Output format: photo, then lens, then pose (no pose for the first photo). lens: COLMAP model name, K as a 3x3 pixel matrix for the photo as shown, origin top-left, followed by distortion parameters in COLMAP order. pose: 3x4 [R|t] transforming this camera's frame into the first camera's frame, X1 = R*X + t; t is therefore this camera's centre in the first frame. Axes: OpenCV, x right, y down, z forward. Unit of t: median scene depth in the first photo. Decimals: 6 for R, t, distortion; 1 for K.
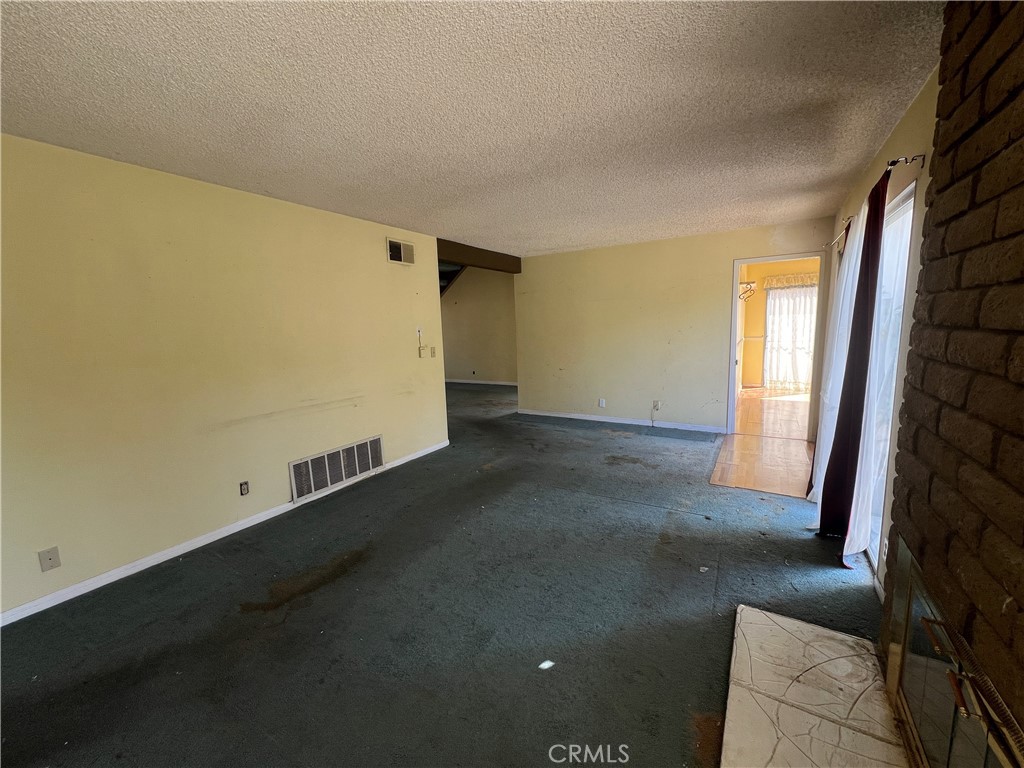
lens RADIAL K [[409.1, 0, 511.2], [0, 409.1, 385.5], [0, 0, 1]] dist [0.001111, -0.000162]
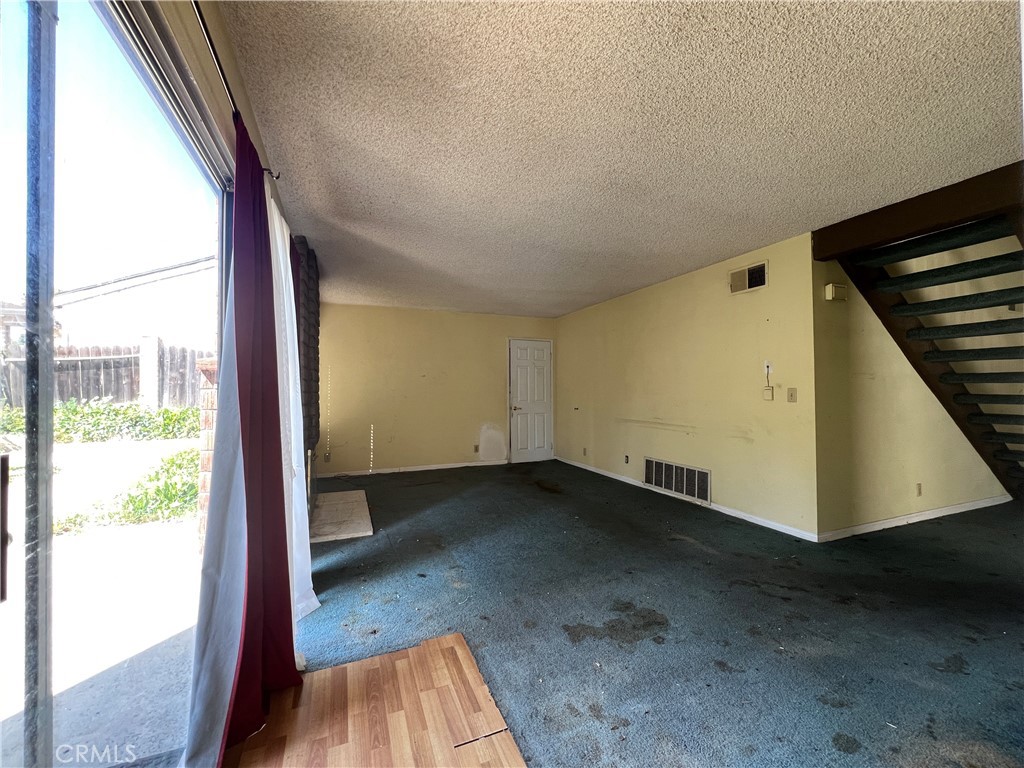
lens RADIAL K [[409.1, 0, 509.0], [0, 409.1, 385.8], [0, 0, 1]] dist [0.001111, -0.000162]
pose [[-0.585202, 0.029648, -0.810345, 0.756804], [-0.094104, 0.990096, 0.104183, -0.140004], [0.805409, 0.137224, -0.576616, 1.128350]]
